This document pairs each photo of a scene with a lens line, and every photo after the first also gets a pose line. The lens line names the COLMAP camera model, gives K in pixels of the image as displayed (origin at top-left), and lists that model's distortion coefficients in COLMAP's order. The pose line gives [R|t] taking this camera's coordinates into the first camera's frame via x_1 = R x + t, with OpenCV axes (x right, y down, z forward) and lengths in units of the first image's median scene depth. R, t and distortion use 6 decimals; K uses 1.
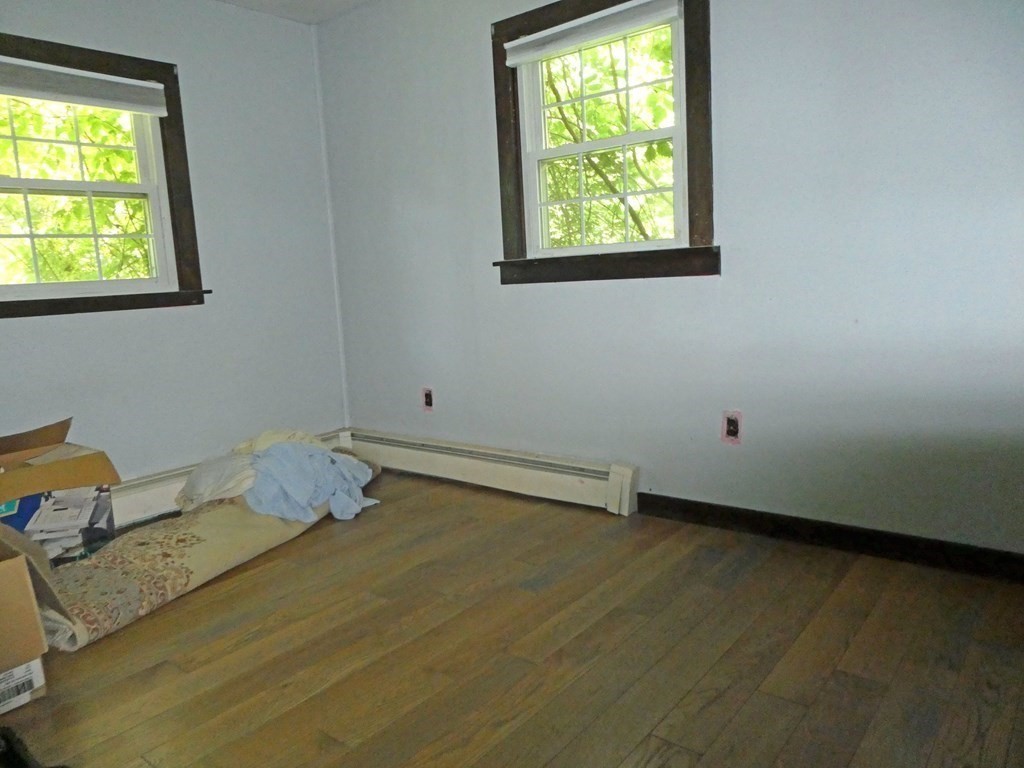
lens RADIAL K [[732.4, 0, 511.3], [0, 732.4, 375.6], [0, 0, 1]] dist [-0.000897, -0.010572]
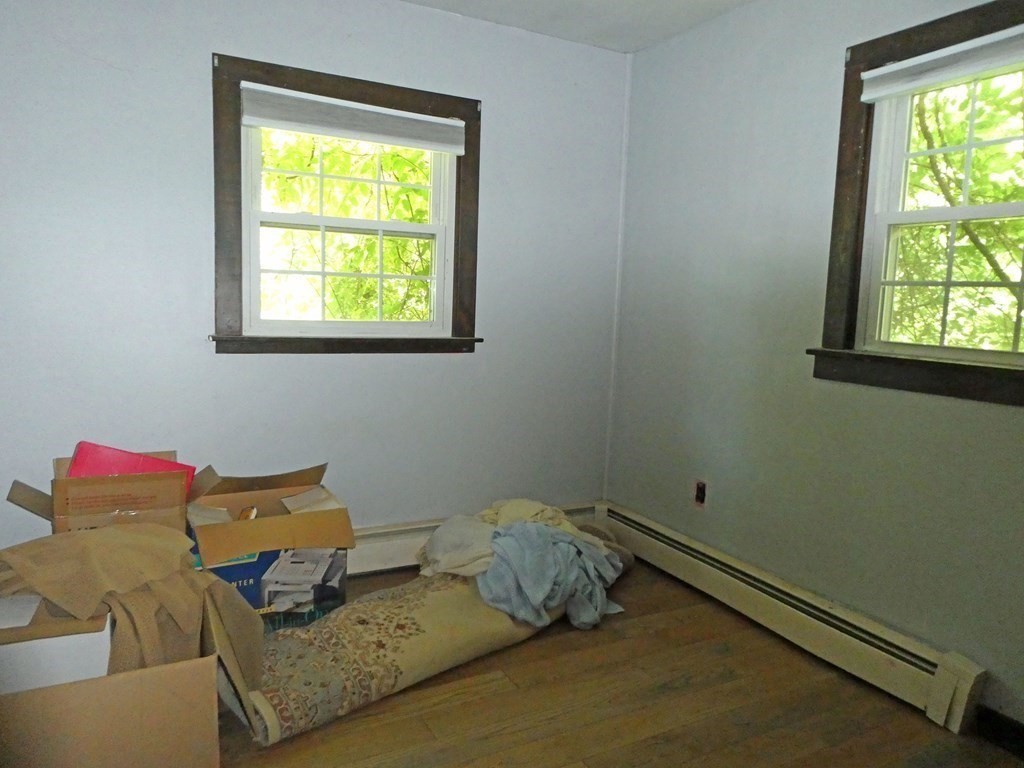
lens RADIAL K [[732.4, 0, 515.8], [0, 732.4, 389.6], [0, 0, 1]] dist [-0.000897, -0.010572]
pose [[0.921895, 0.133168, -0.363834, -0.021553], [-0.137038, 0.990448, 0.015285, -0.083135], [0.362394, 0.035768, 0.931338, 0.159276]]
